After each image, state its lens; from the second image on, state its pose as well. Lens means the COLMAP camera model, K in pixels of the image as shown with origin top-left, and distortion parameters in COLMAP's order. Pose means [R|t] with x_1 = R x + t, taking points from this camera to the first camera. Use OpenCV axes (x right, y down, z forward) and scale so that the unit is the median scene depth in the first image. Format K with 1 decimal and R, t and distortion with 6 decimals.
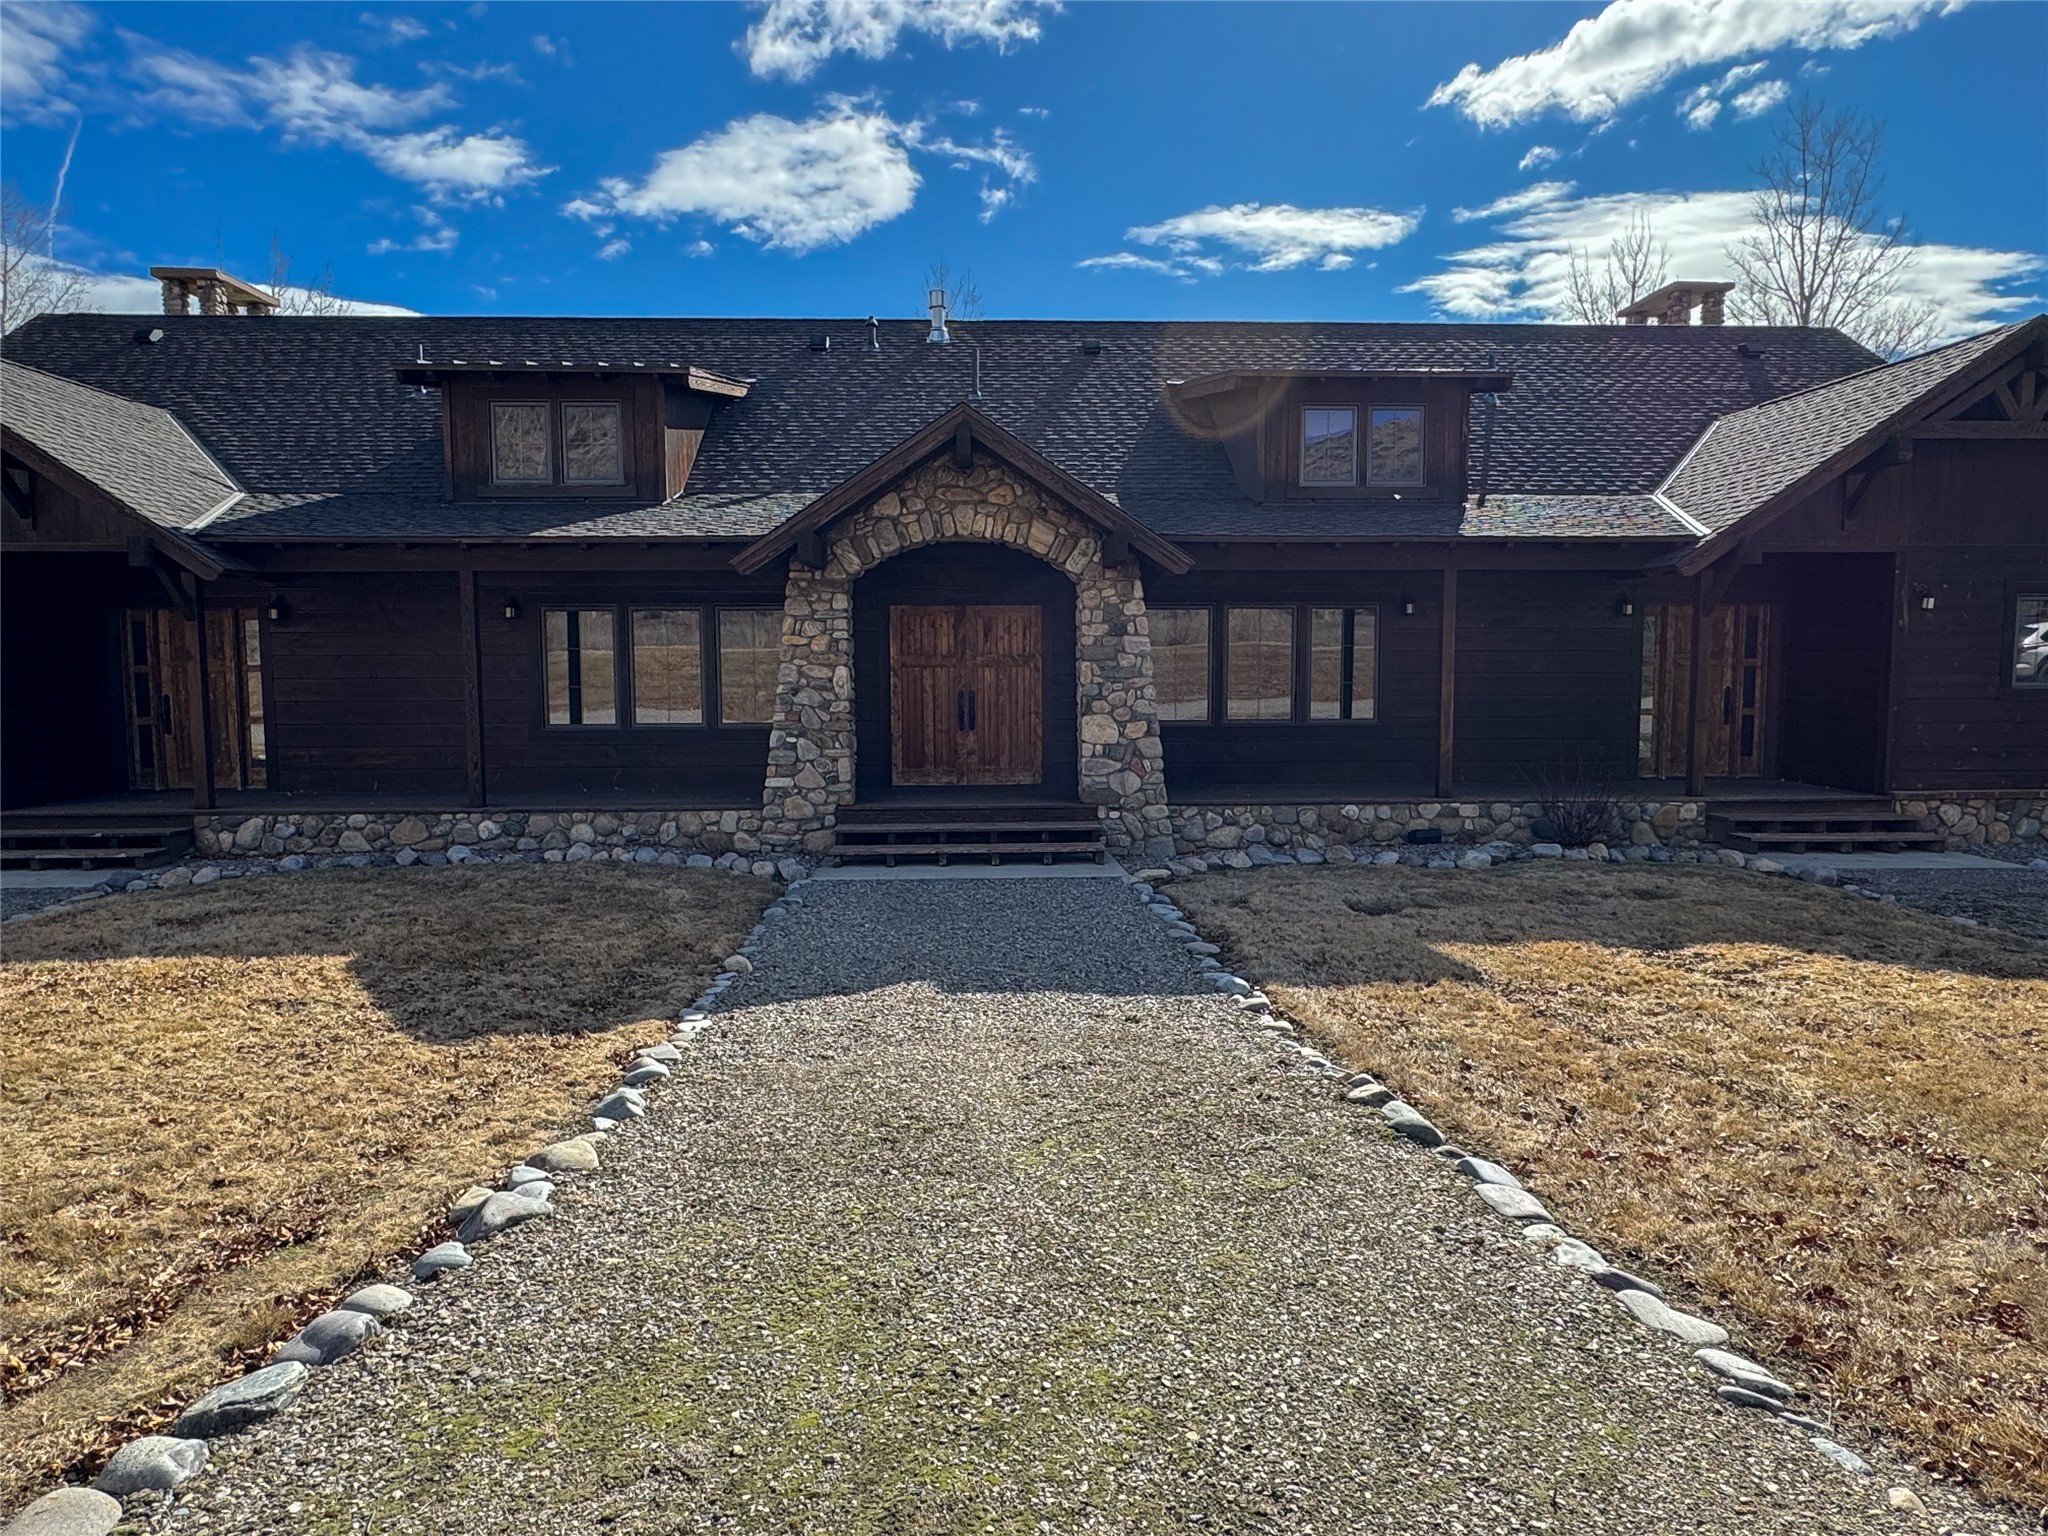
lens RADIAL K [[1282.7, 0, 1024.0], [0, 1282.7, 768.0], [0, 0, 1]] dist [0.002485, 0.000678]
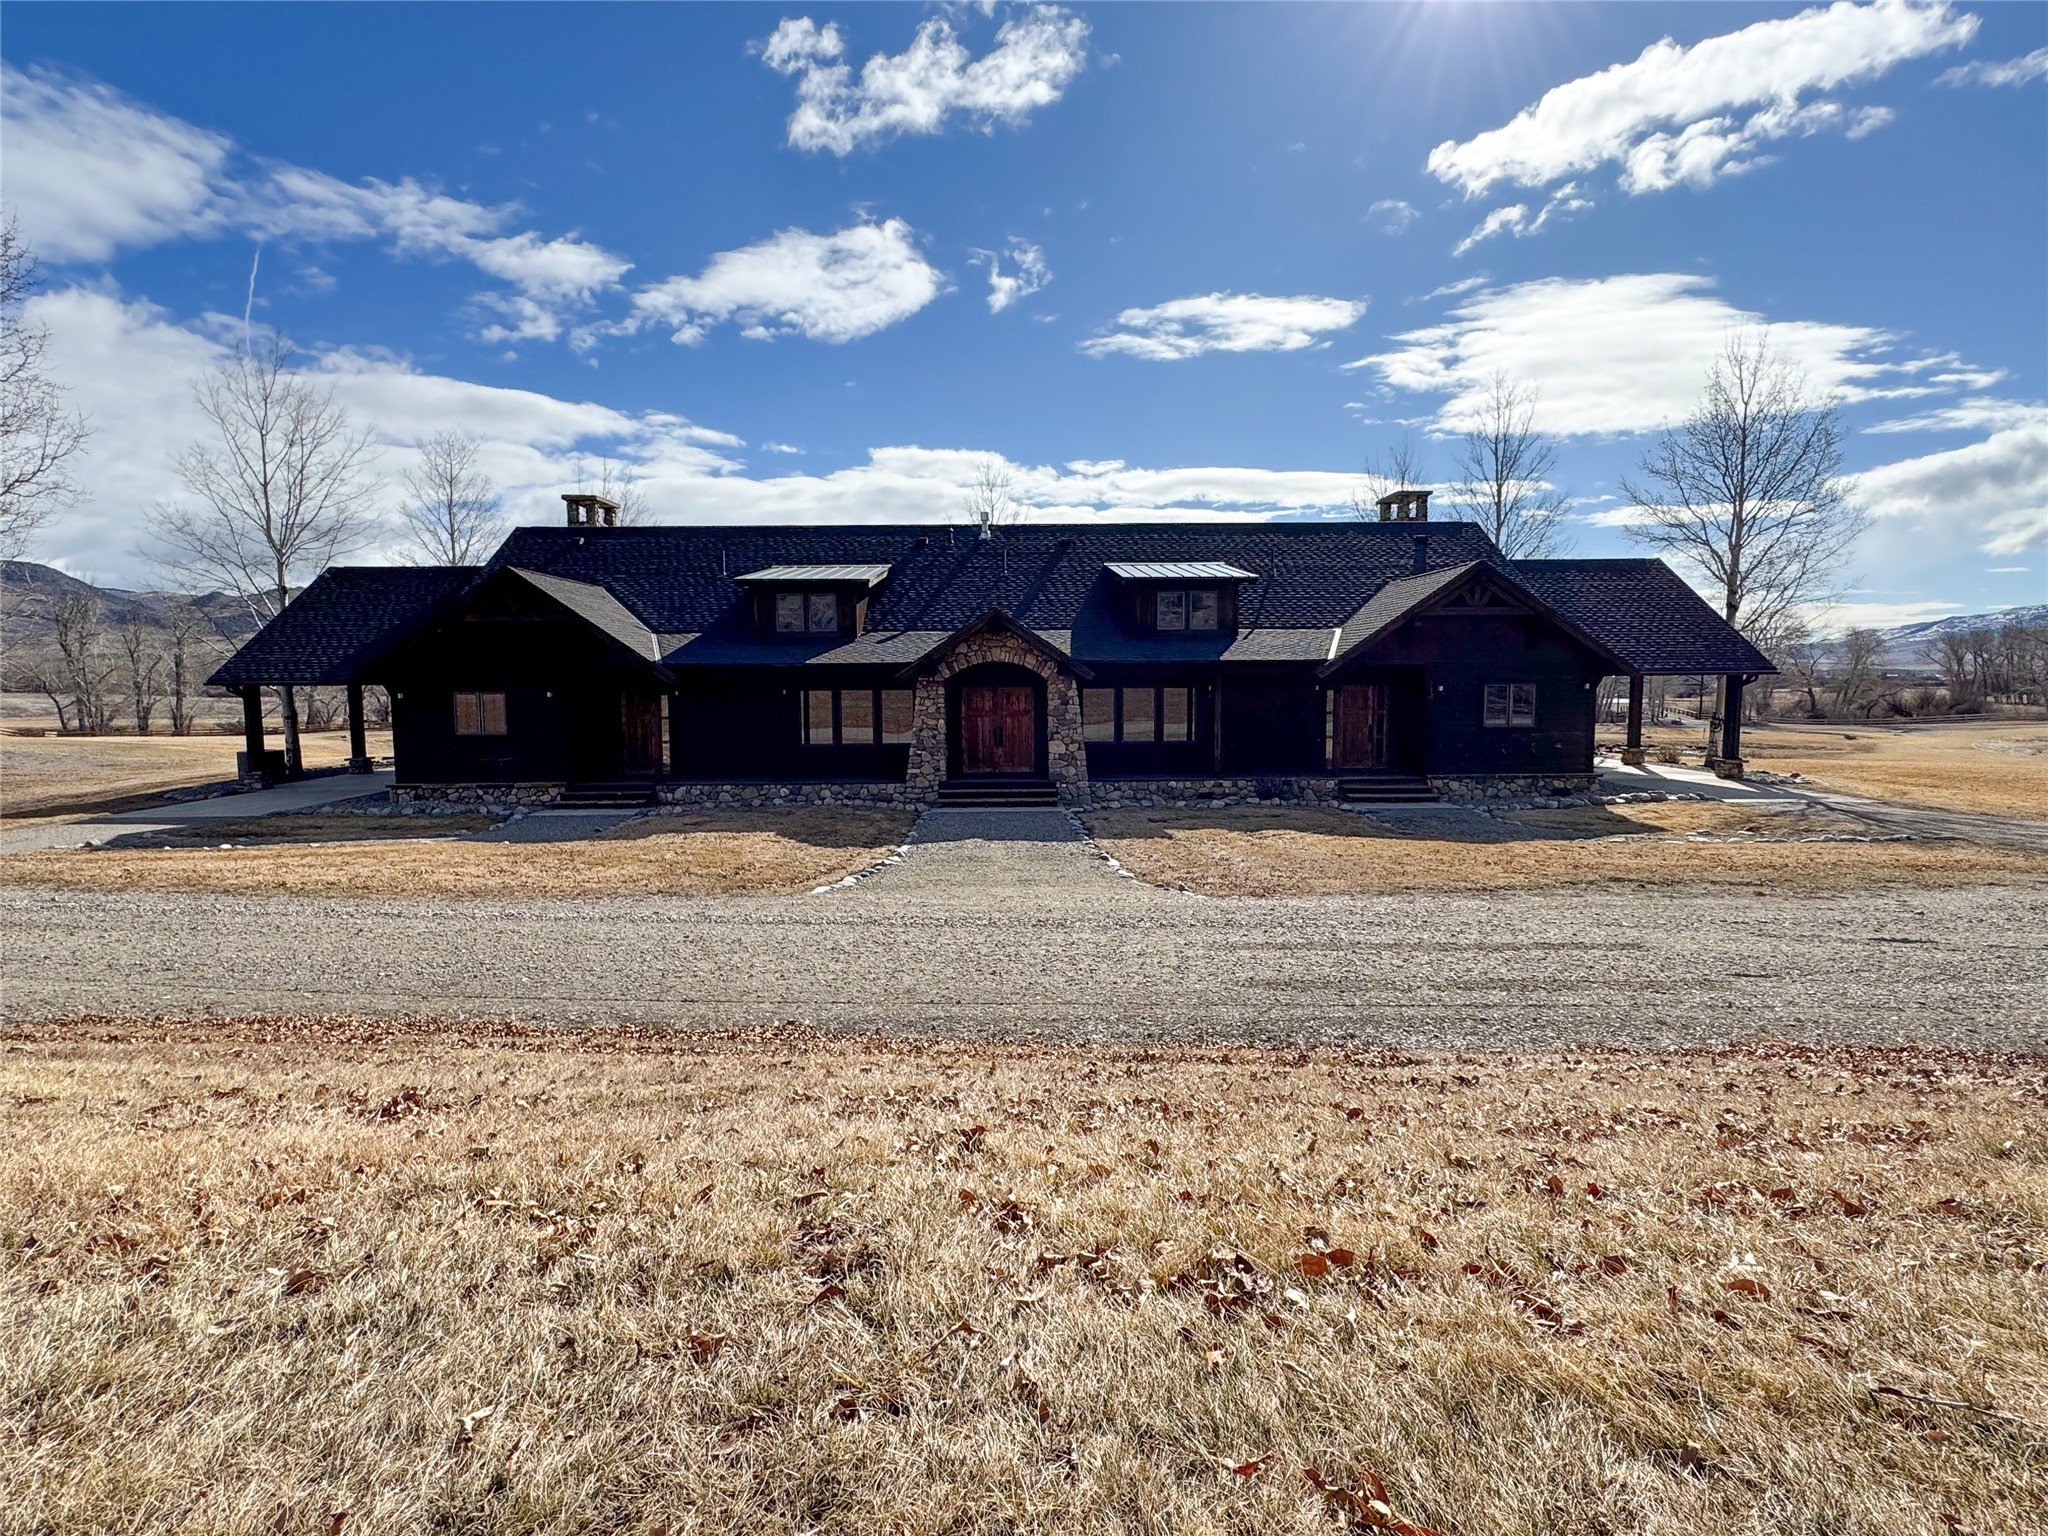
lens RADIAL K [[1226.0, 0, 1024.0], [0, 1226.0, 768.0], [0, 0, 1]] dist [-0.004540, -0.001949]
pose [[0.999979, -0.001327, -0.006275, 0.014316], [0.001295, 0.999986, -0.005191, 0.016098], [0.006281, 0.005183, 0.999967, -1.058882]]
